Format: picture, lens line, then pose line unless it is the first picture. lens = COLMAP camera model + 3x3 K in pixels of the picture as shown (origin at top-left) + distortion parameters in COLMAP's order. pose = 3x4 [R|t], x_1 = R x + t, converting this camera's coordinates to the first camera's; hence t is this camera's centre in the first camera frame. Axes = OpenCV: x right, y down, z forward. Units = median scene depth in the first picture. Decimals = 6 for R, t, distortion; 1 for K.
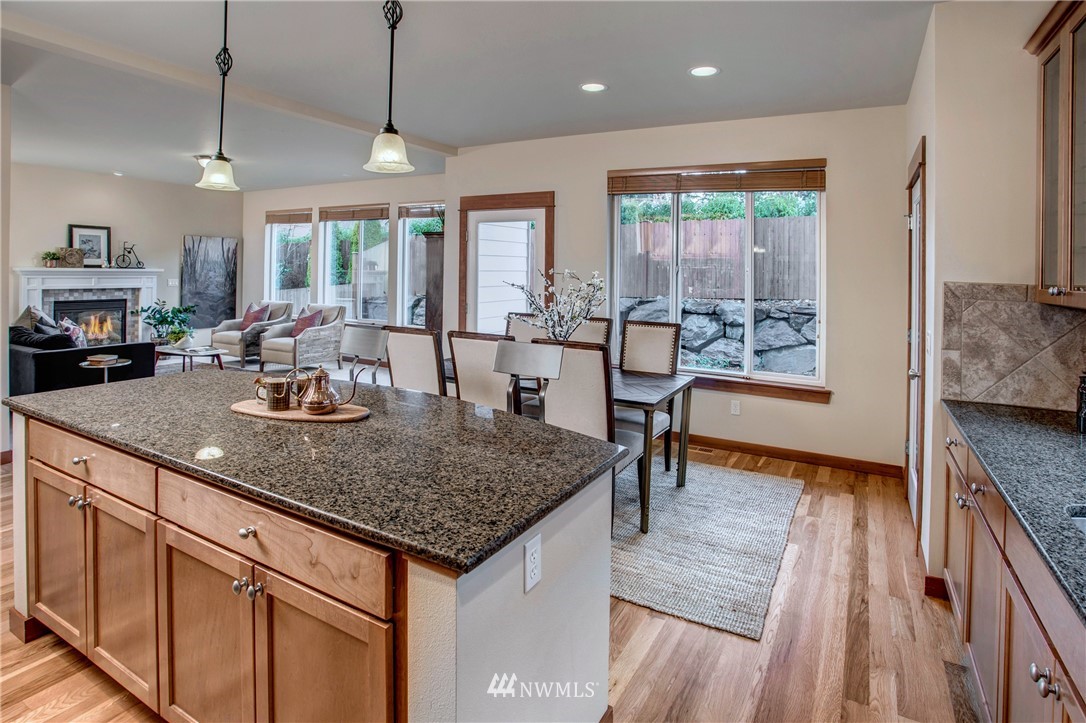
lens RADIAL K [[576.9, 0, 540.0], [0, 576.9, 270.1], [0, 0, 1]] dist [-0.002151, 0.000089]
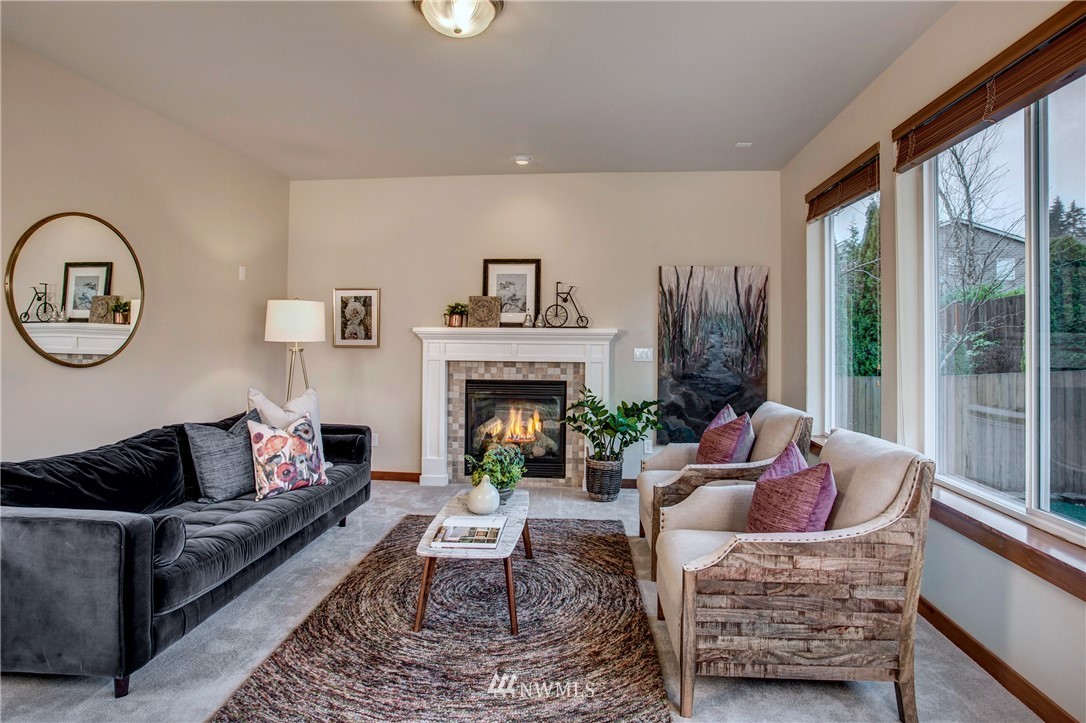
lens RADIAL K [[600.1, 0, 549.0], [0, 600.1, 323.1], [0, 0, 1]] dist [-0.066500, 0.027912]
pose [[0.421779, -0.035293, -0.906011, -0.178691], [-0.003891, 0.999162, -0.040733, 0.016357], [0.906690, 0.020705, 0.421289, 0.733192]]
